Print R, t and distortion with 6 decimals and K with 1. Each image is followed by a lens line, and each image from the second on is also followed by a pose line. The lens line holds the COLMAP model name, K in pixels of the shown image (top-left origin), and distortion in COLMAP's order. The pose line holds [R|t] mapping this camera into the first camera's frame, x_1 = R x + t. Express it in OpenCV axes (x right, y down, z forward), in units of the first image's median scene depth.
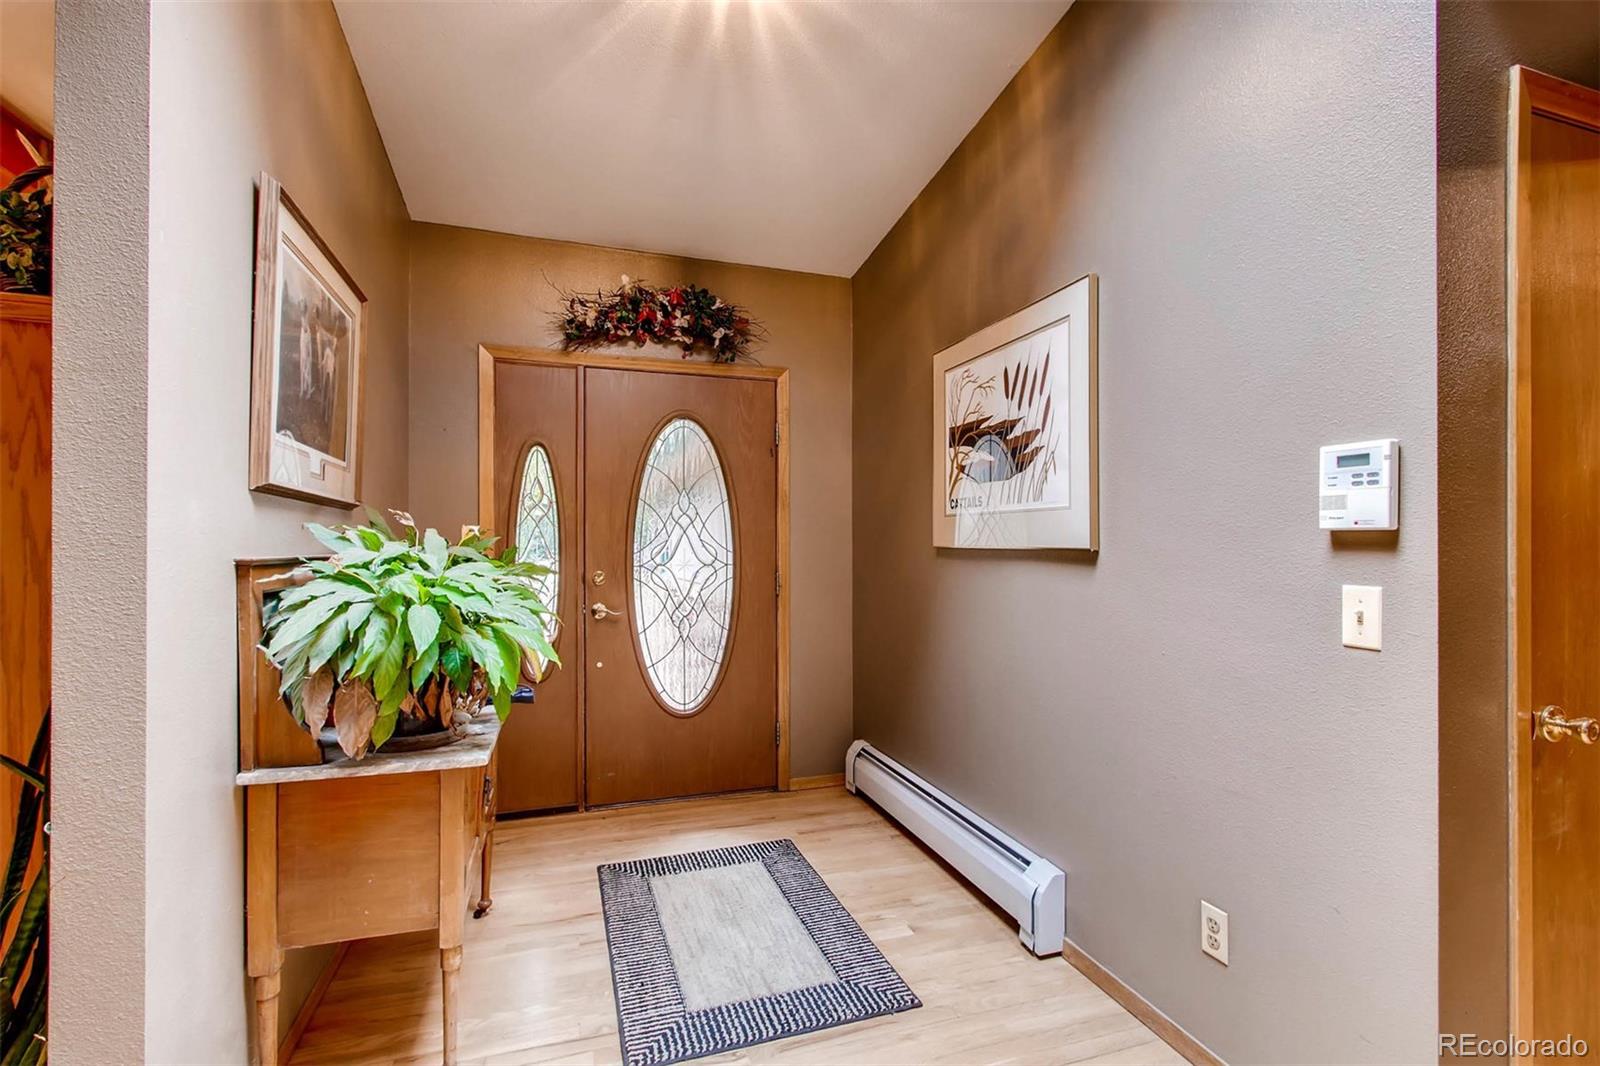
lens RADIAL K [[729.3, 0, 804.0], [0, 729.3, 546.1], [0, 0, 1]] dist [0.002929, 0.000084]
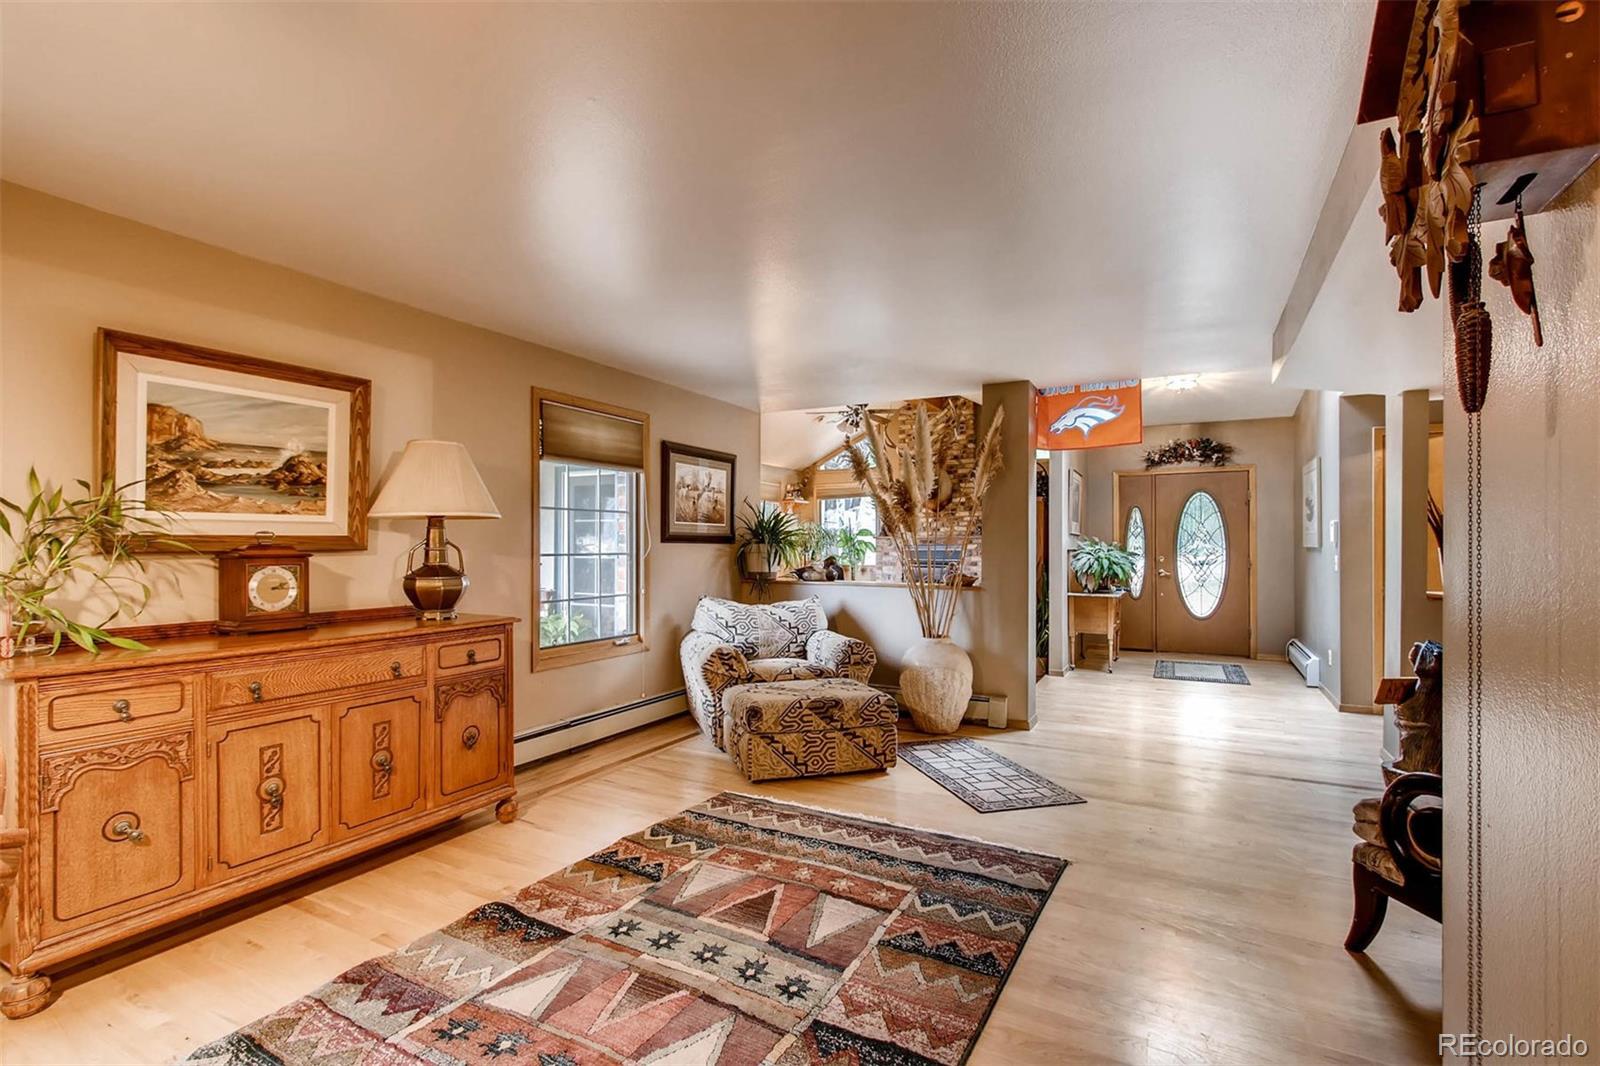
lens RADIAL K [[729.3, 0, 804.0], [0, 729.3, 546.1], [0, 0, 1]] dist [0.002929, 0.000084]
pose [[0.693094, -0.002405, -0.720843, 0.672441], [0.002188, 0.999997, -0.001232, -0.000082], [0.720844, -0.000723, 0.693097, -1.615131]]
